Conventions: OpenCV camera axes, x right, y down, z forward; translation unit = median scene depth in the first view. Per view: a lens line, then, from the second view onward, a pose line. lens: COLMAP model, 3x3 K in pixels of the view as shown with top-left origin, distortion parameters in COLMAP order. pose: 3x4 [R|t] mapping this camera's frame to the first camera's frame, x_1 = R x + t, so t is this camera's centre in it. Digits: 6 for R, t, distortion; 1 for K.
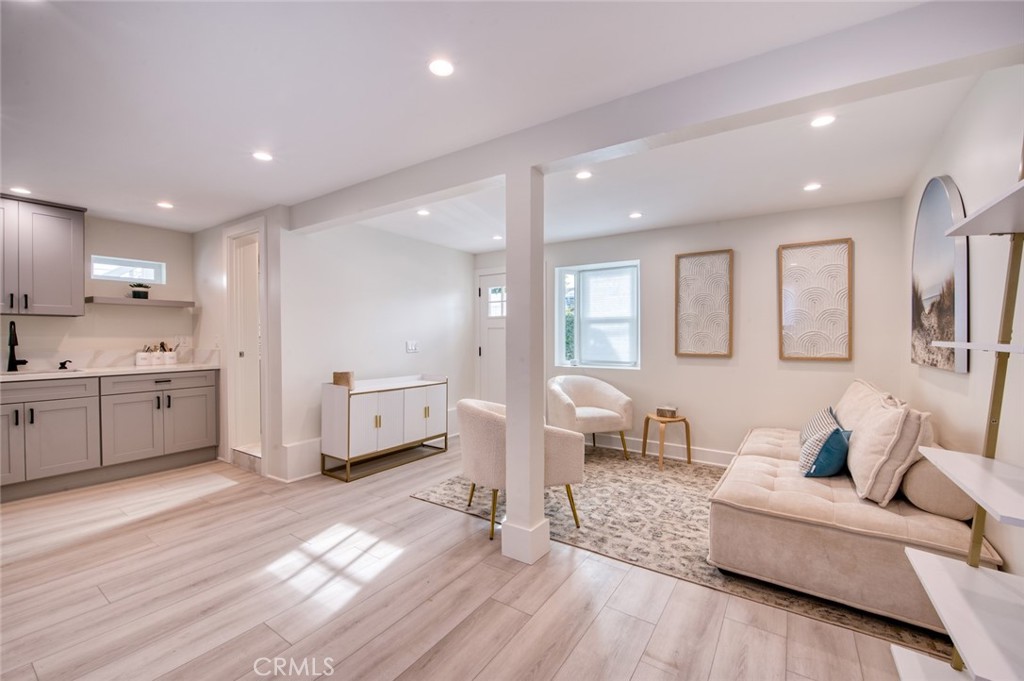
lens RADIAL K [[416.4, 0, 512.0], [0, 416.4, 340.5], [0, 0, 1]] dist [0.000690, -0.007213]
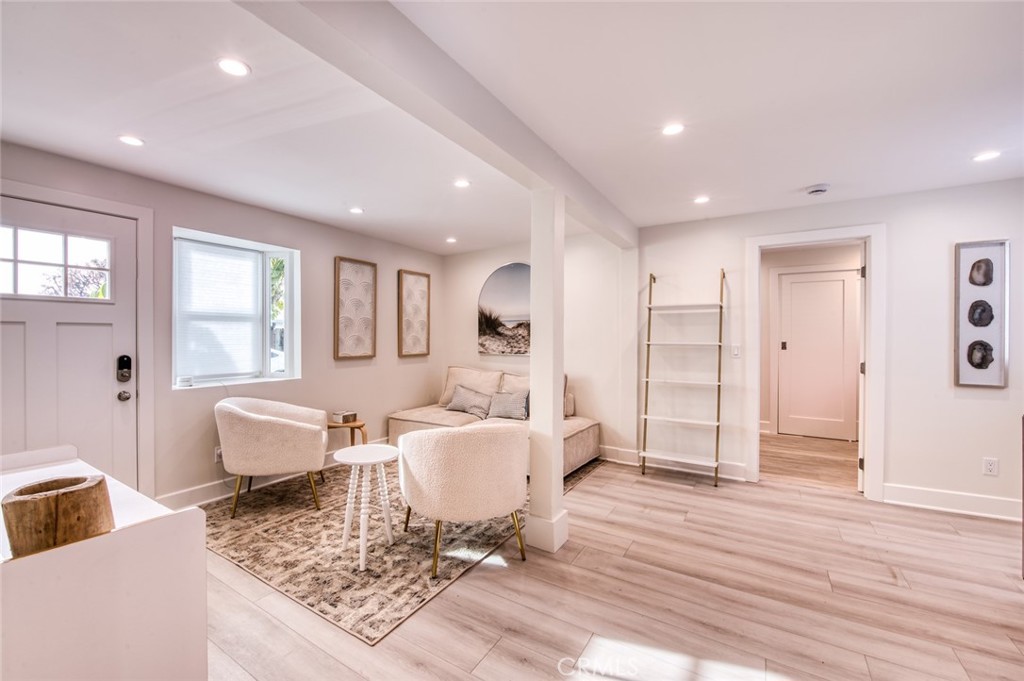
lens RADIAL K [[425.6, 0, 481.7], [0, 425.6, 337.8], [0, 0, 1]] dist [-0.010129, -0.000181]
pose [[-0.009181, -0.002185, 0.999955, -0.761512], [0.009743, 0.999950, 0.002275, -0.016923], [-0.999910, 0.009764, -0.009159, 0.839517]]
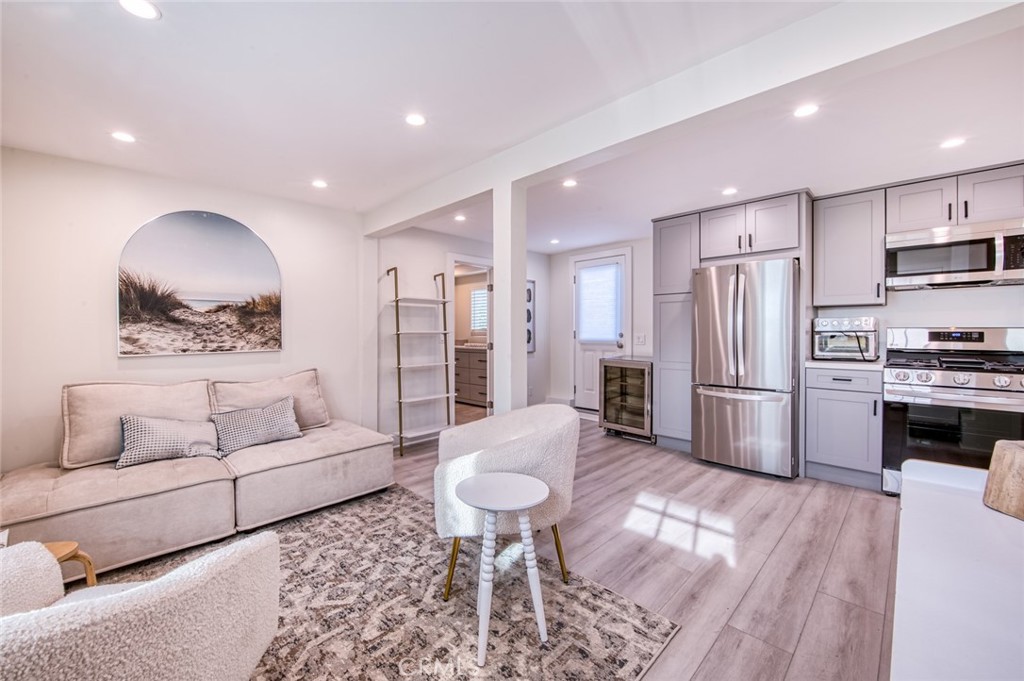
lens RADIAL K [[410.6, 0, 511.0], [0, 410.6, 333.0], [0, 0, 1]] dist [0.001262, 0.000039]
pose [[-0.984225, 0.000545, 0.176919, -0.120438], [0.003538, 0.999856, 0.016604, -0.012471], [-0.176884, 0.016968, -0.984085, 1.510761]]
